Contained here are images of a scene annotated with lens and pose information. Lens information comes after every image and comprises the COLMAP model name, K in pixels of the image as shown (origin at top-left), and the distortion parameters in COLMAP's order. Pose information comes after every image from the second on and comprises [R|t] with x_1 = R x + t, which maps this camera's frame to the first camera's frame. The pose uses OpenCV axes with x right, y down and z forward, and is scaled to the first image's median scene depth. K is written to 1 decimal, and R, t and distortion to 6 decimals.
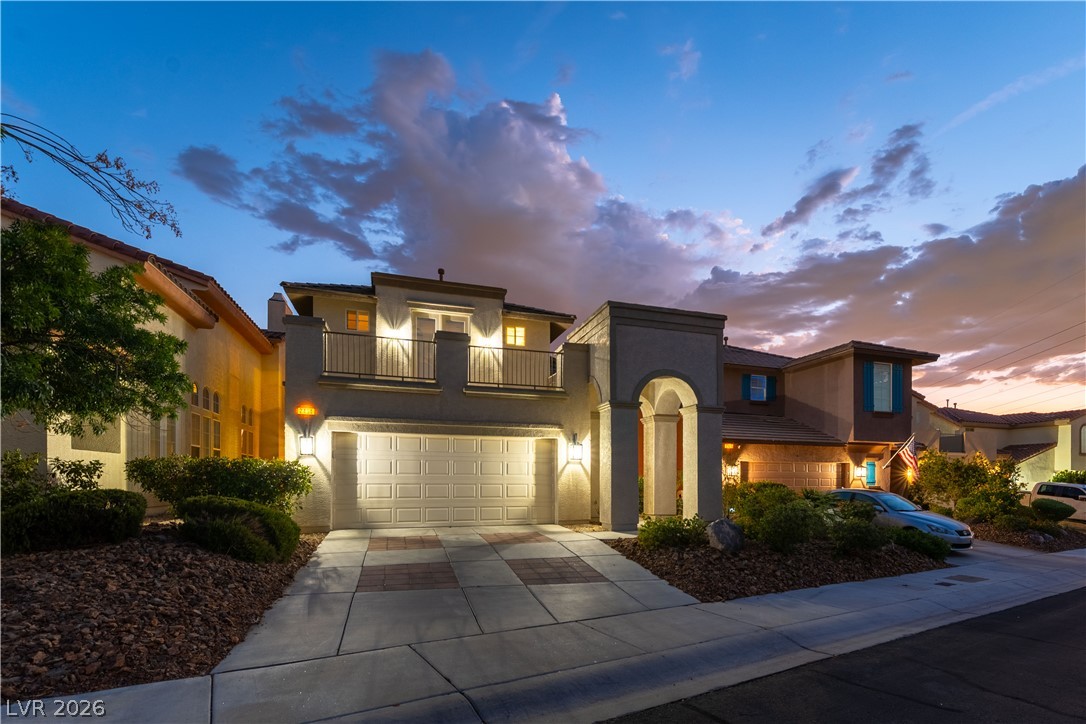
lens RADIAL K [[460.1, 0, 542.3], [0, 460.1, 481.0], [0, 0, 1]] dist [-0.002178, -0.000082]
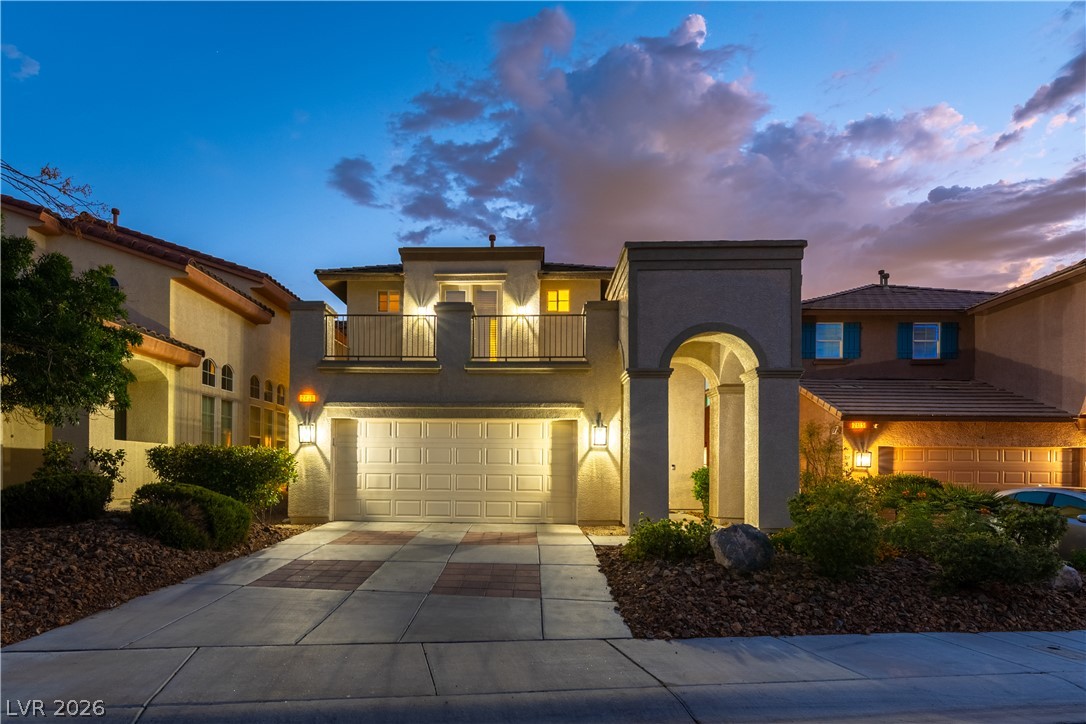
lens RADIAL K [[520.9, 0, 541.2], [0, 520.9, 469.7], [0, 0, 1]] dist [-0.002713, -0.000663]
pose [[0.944998, 0.003076, -0.327063, 0.277908], [-0.007178, 0.999910, -0.011337, 0.007621], [0.326998, 0.013061, 0.944935, 0.108625]]
